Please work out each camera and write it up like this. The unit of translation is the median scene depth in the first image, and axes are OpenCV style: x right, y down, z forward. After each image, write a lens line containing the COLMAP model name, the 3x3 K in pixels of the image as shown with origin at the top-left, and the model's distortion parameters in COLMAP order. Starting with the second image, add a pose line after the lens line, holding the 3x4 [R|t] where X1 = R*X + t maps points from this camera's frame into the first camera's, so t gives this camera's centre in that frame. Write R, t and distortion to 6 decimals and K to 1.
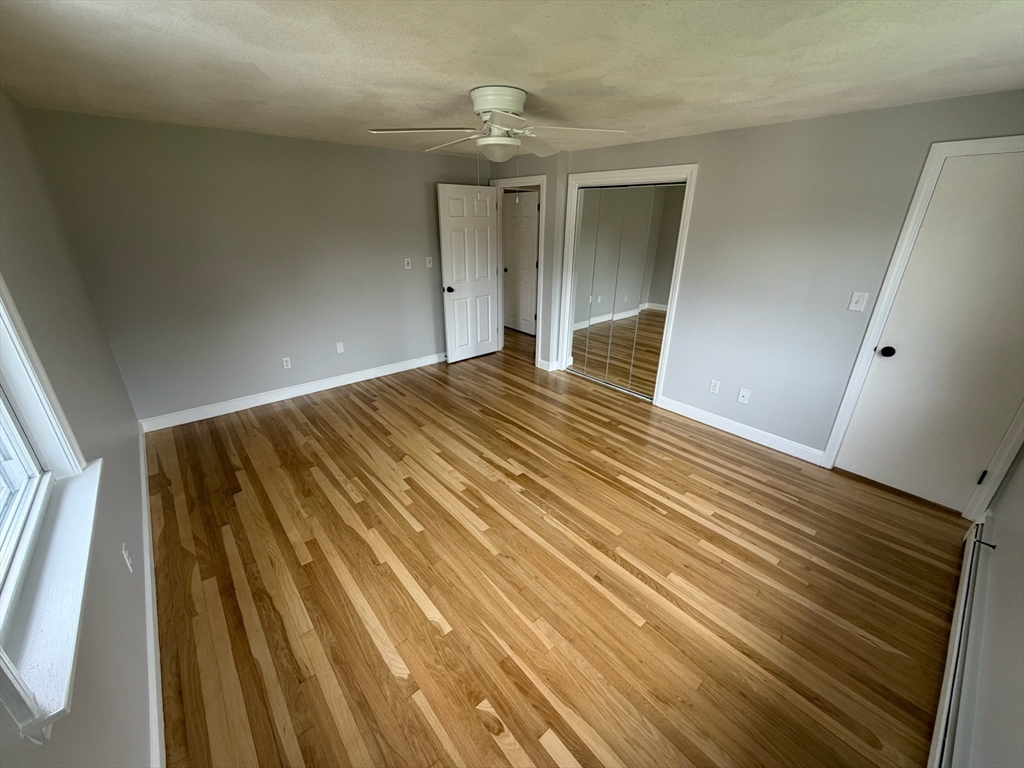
lens RADIAL K [[410.0, 0, 512.1], [0, 410.0, 384.5], [0, 0, 1]] dist [0.000323, -0.000692]
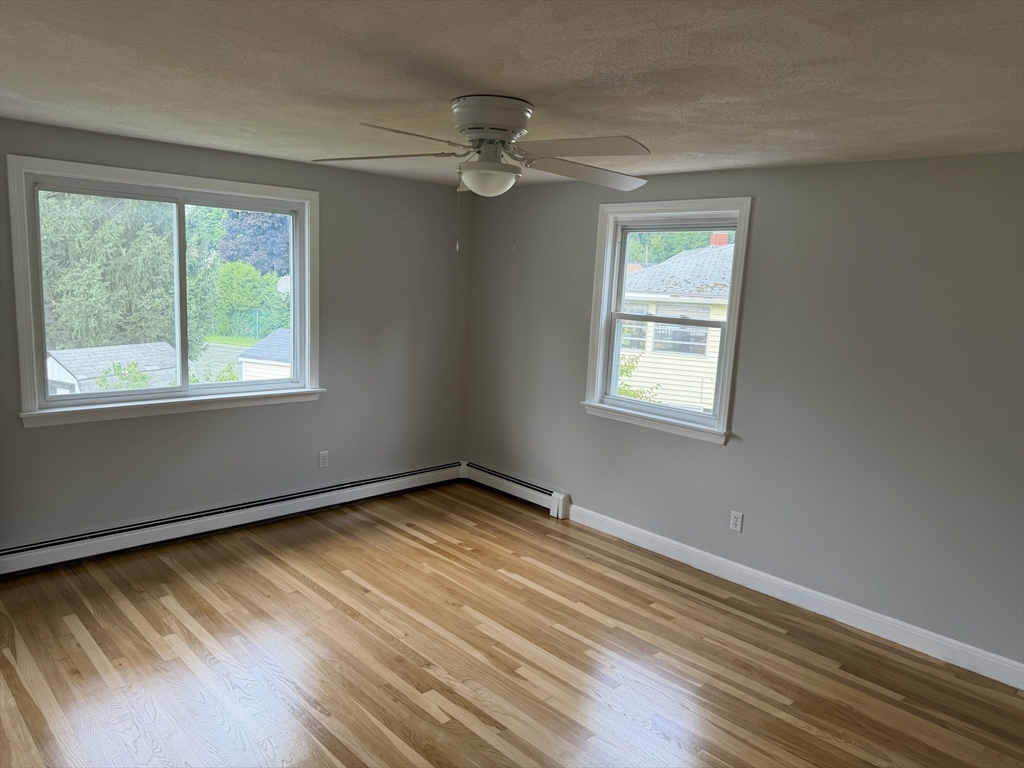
lens RADIAL K [[732.2, 0, 511.9], [0, 732.2, 386.0], [0, 0, 1]] dist [0.001570, -0.001309]
pose [[-0.996803, -0.052305, -0.060394, -0.016071], [-0.075910, 0.855777, 0.511746, -0.833577], [0.024917, 0.514695, -0.857011, 2.048853]]
